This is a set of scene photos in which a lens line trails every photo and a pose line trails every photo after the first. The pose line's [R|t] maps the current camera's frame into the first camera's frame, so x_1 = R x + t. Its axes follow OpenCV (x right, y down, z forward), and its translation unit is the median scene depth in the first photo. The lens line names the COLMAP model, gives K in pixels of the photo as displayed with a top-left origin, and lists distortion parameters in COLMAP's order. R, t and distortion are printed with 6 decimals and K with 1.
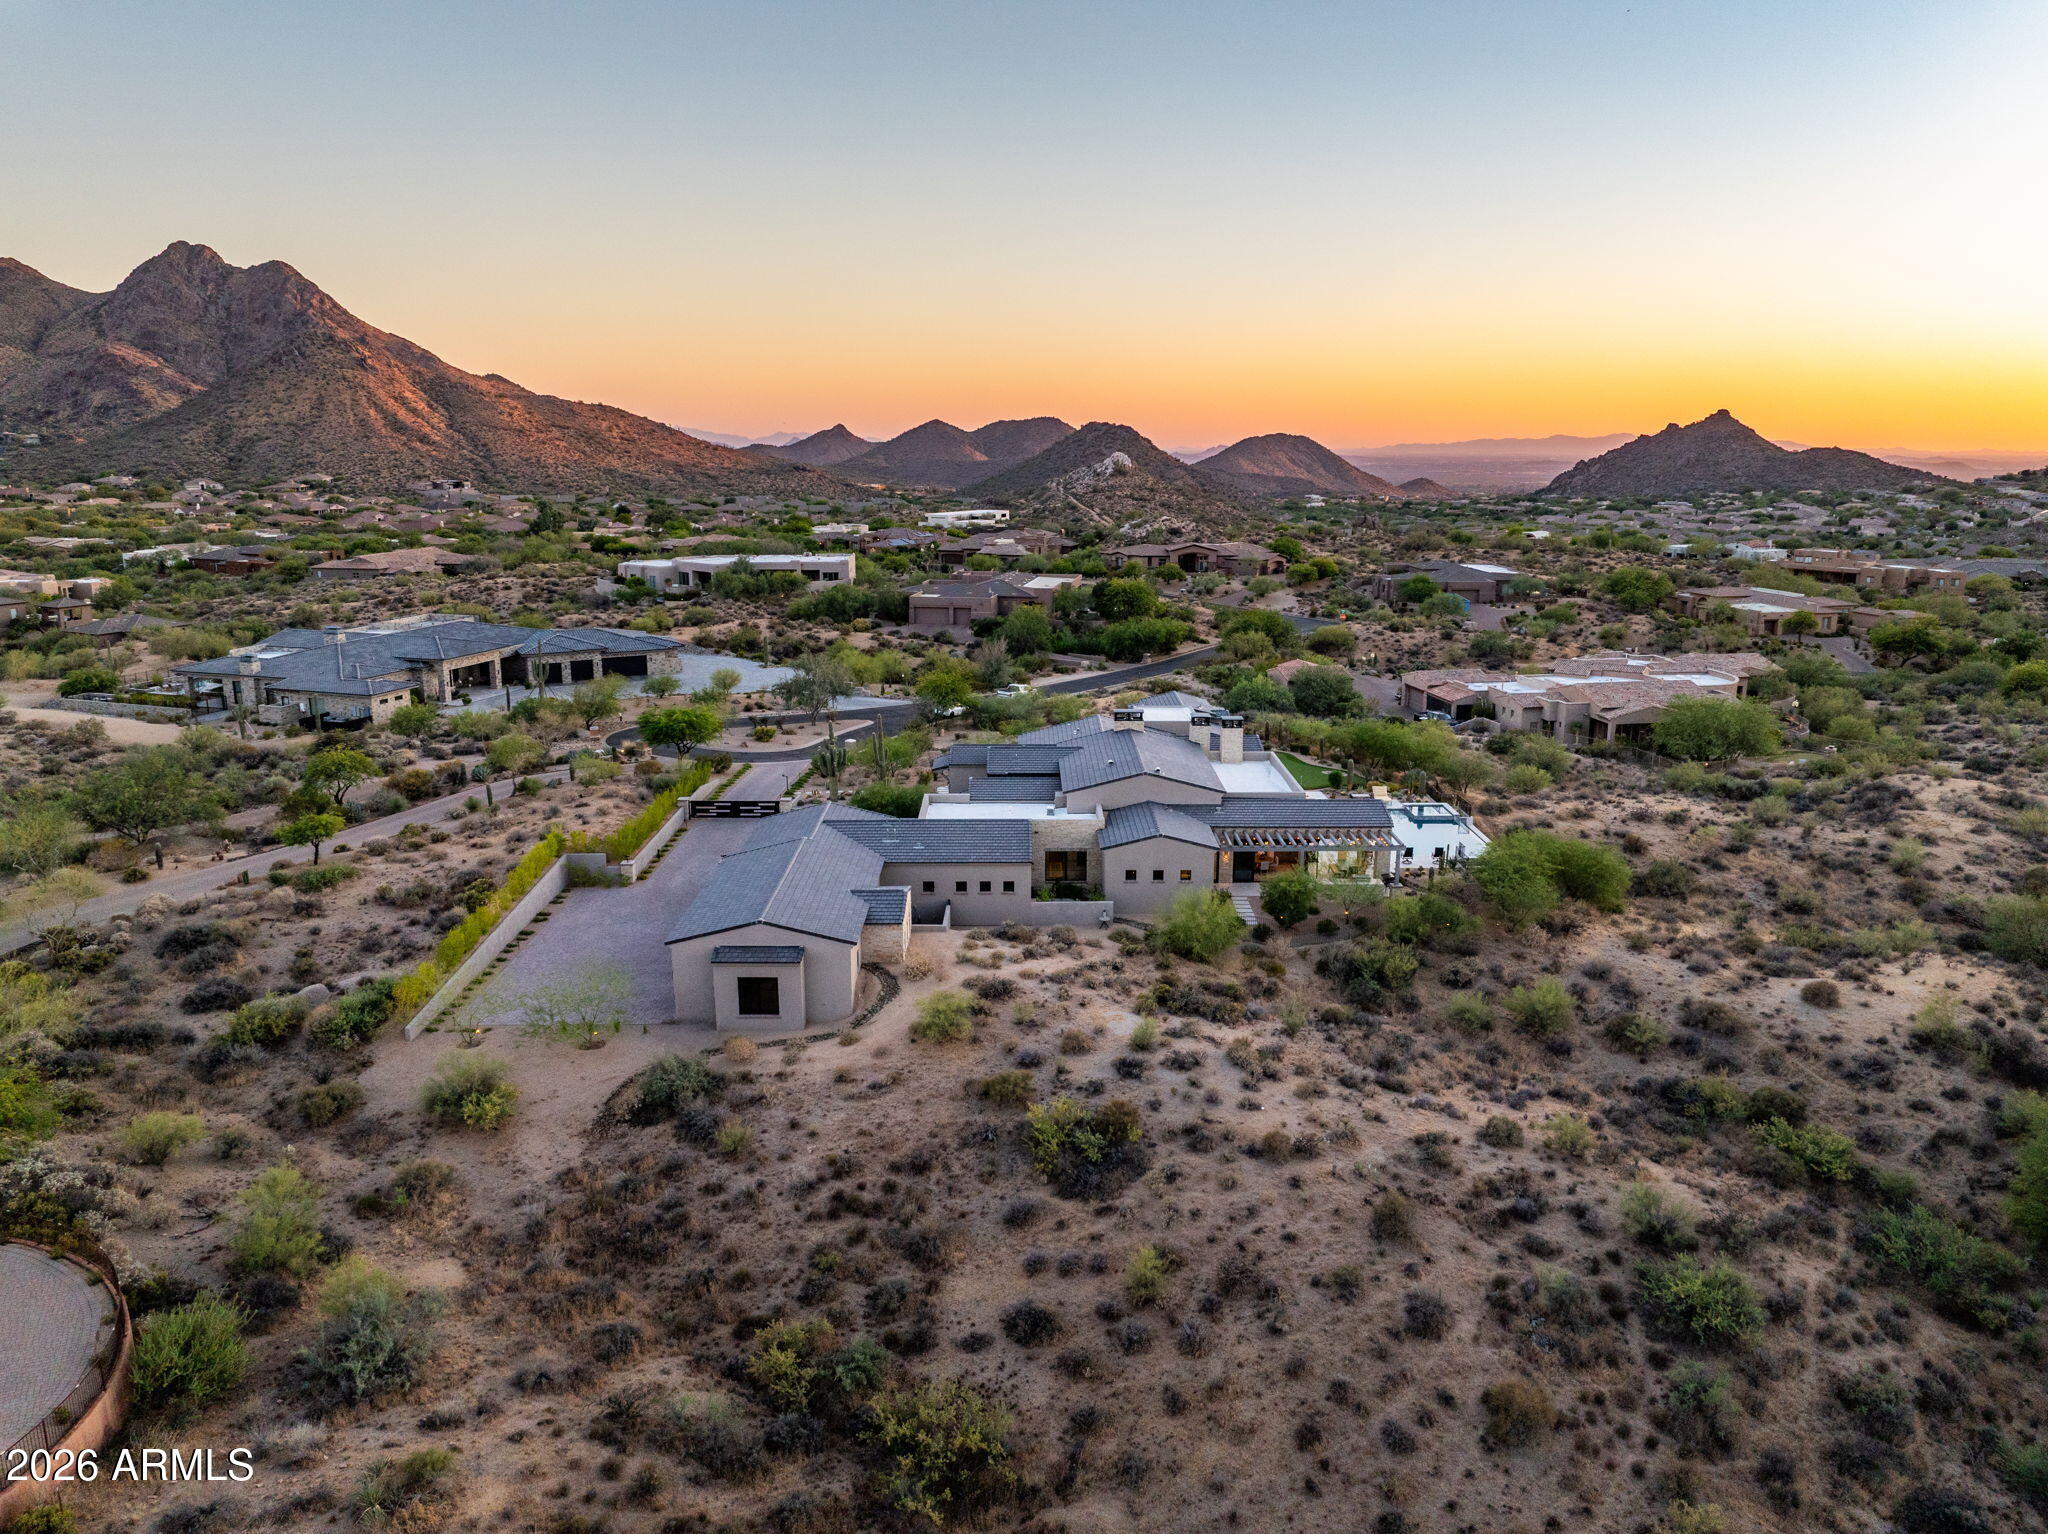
lens RADIAL K [[1445.6, 0, 1030.1], [0, 1445.6, 748.0], [0, 0, 1]] dist [-0.047354, 0.016945]
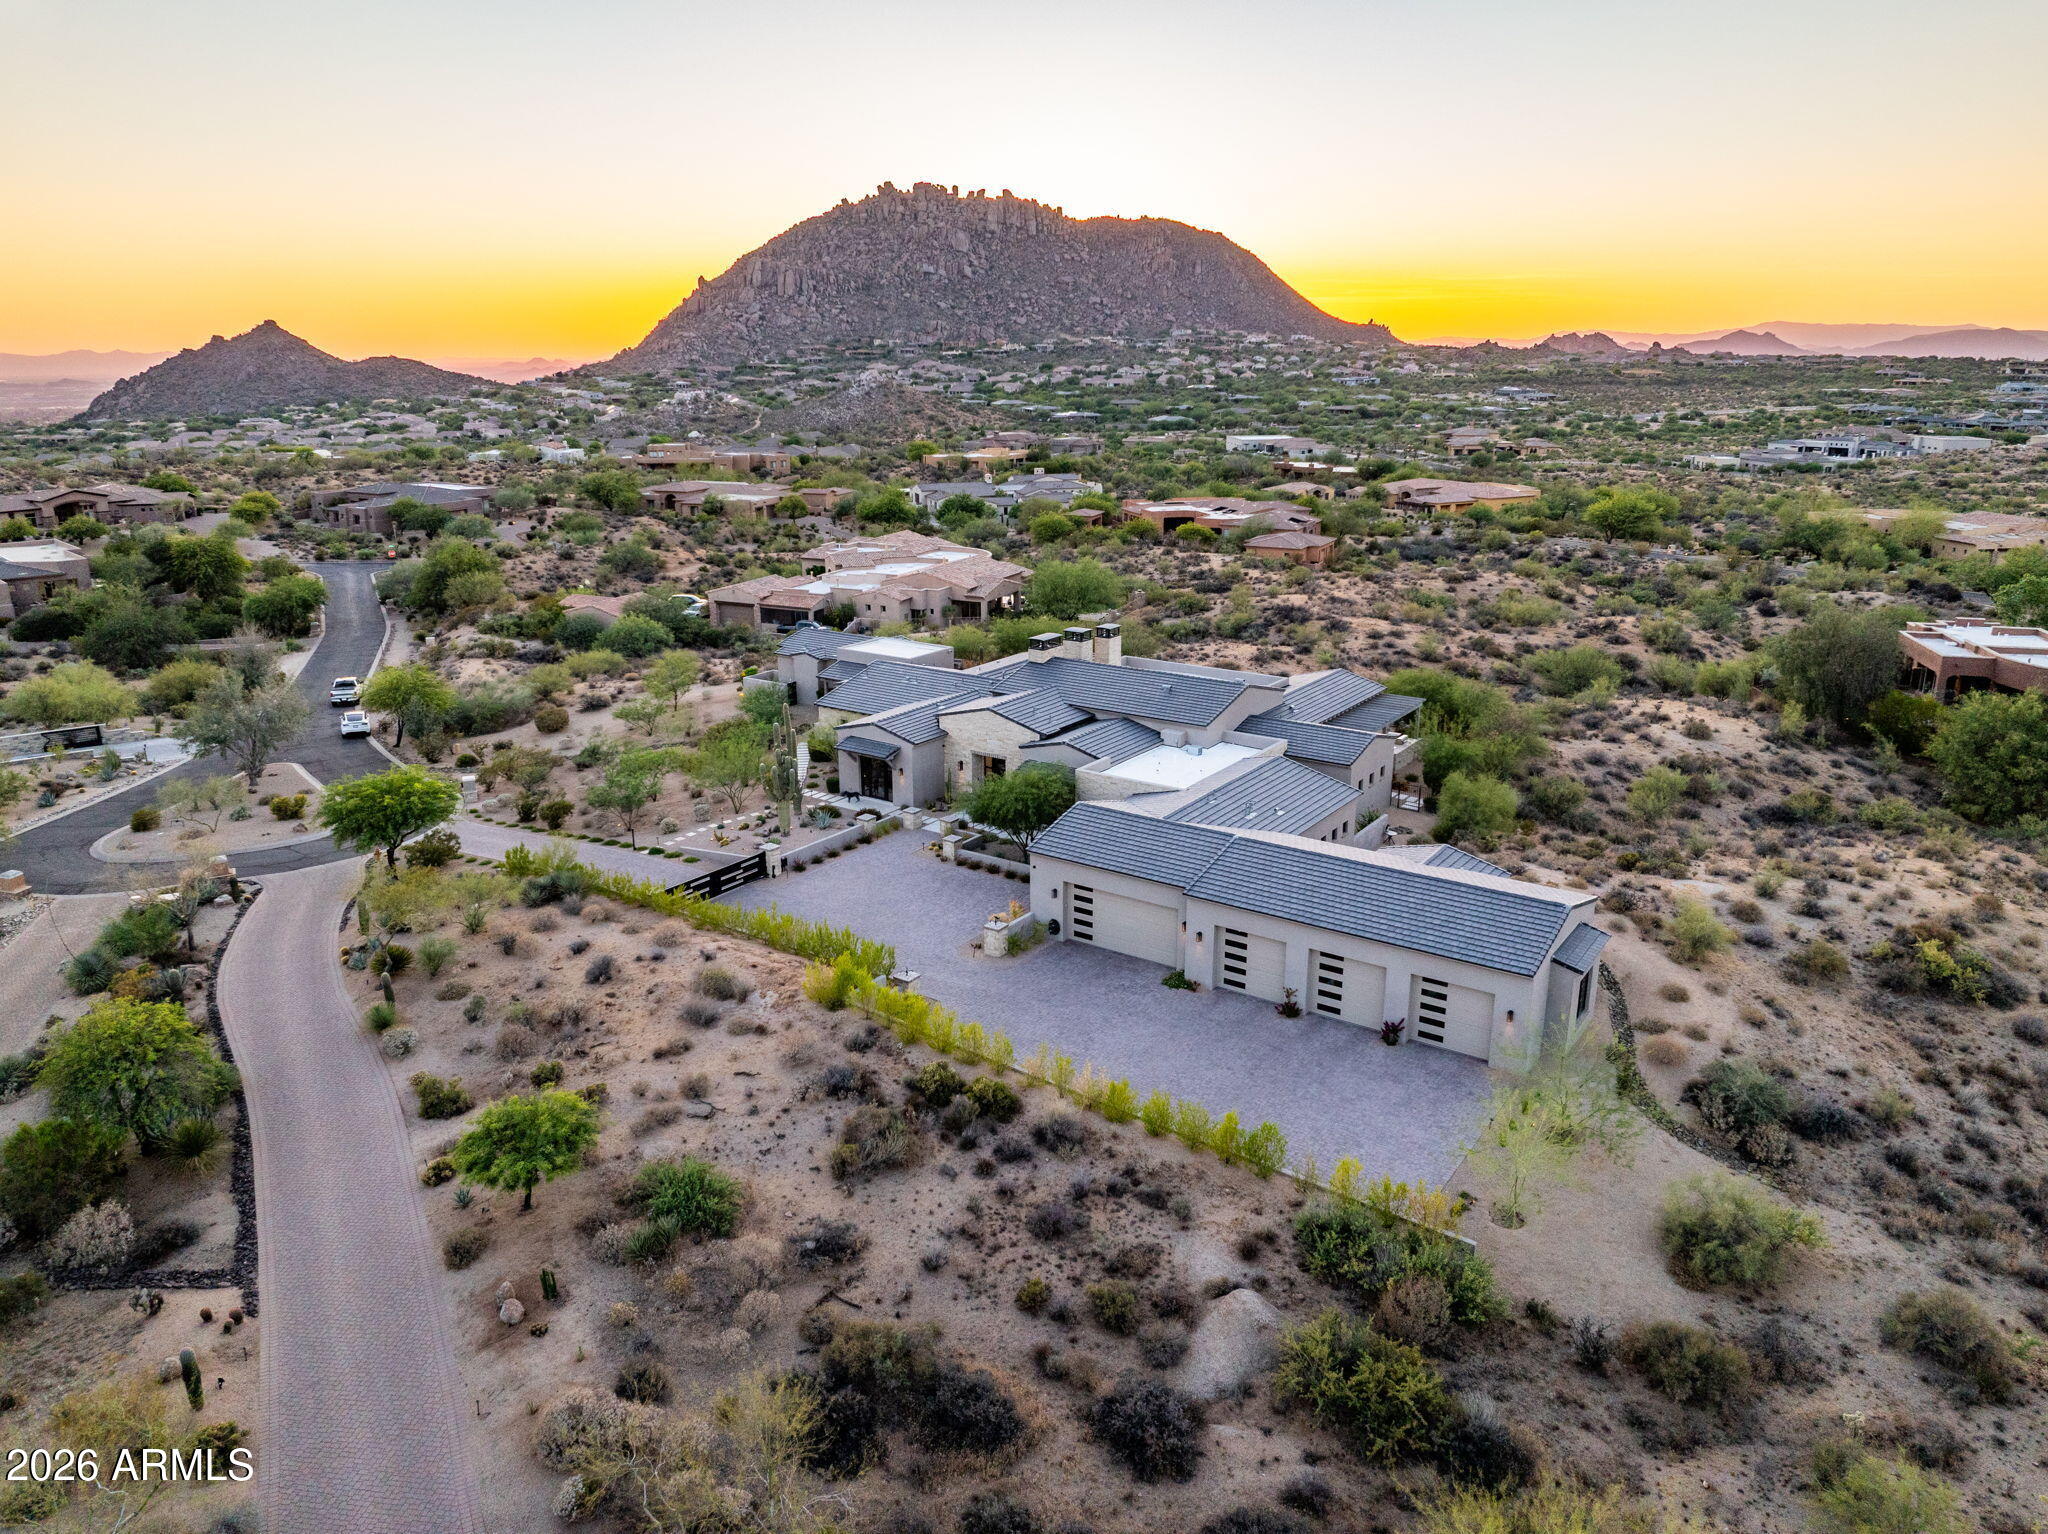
lens RADIAL K [[1445.6, 0, 1030.1], [0, 1445.6, 748.0], [0, 0, 1]] dist [-0.047354, 0.016945]
pose [[0.575346, -0.224590, 0.786471, -0.049192], [0.178809, 0.972840, 0.147002, -0.006989], [-0.798125, 0.056051, 0.599878, 0.038144]]
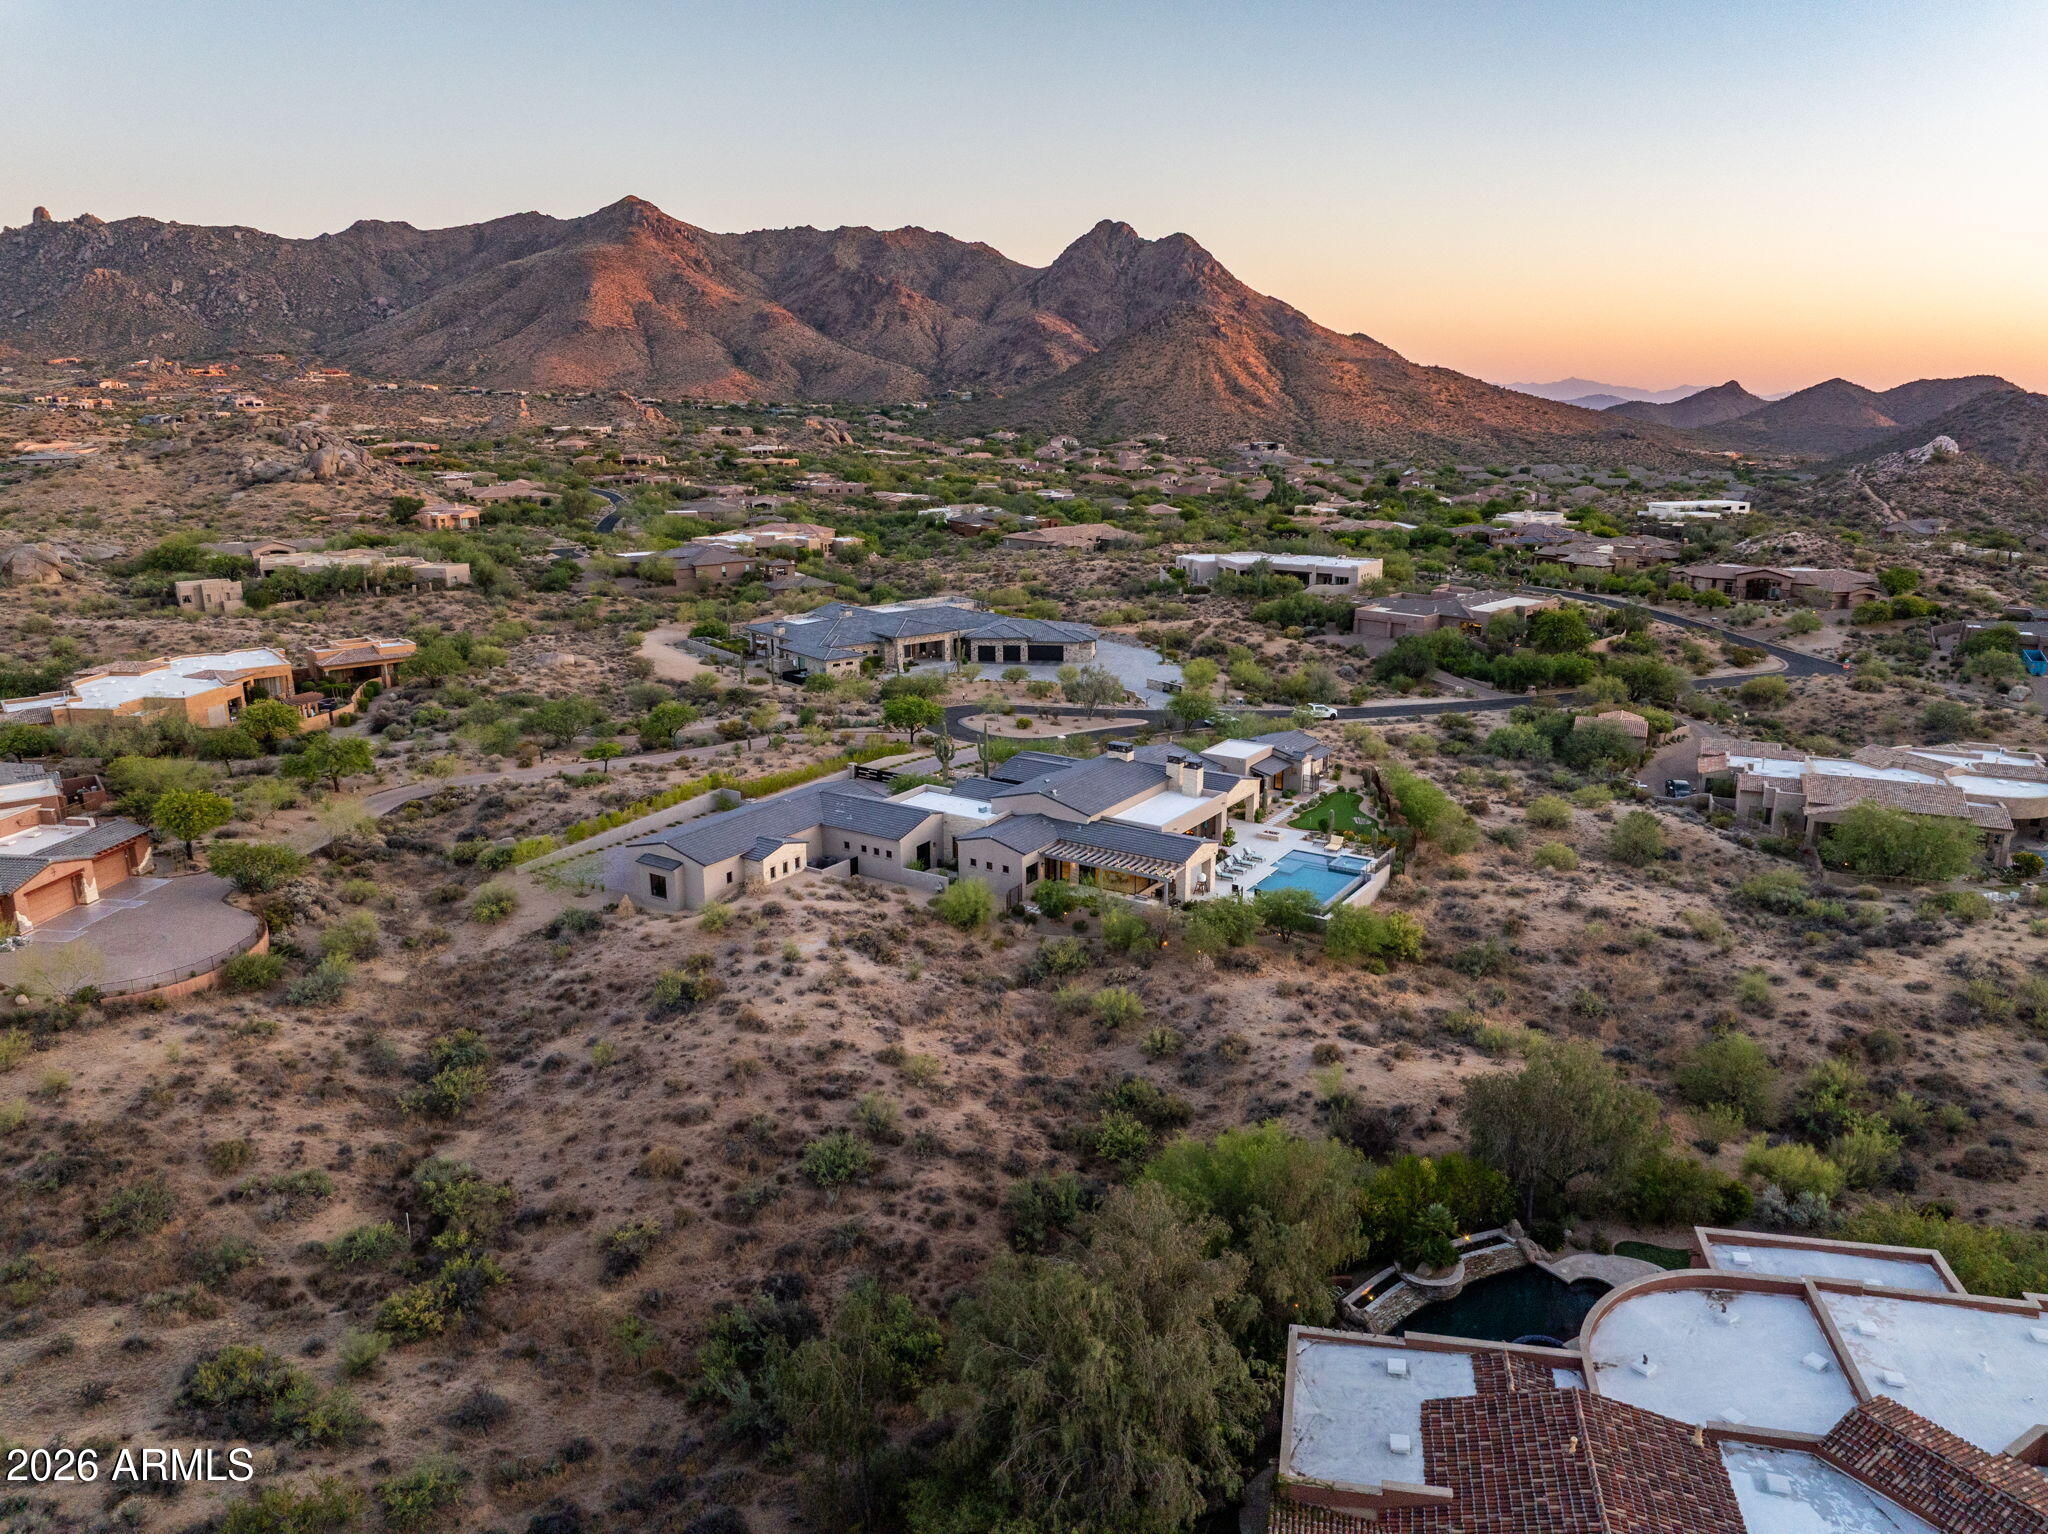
lens RADIAL K [[1439.8, 0, 1024.0], [0, 1439.8, 767.0], [0, 0, 1]] dist [-0.047599, 0.026479]
pose [[0.830307, 0.139073, -0.539674, 0.053361], [-0.114175, 0.990272, 0.079529, -0.007533], [0.545485, -0.004417, 0.838109, -0.008895]]
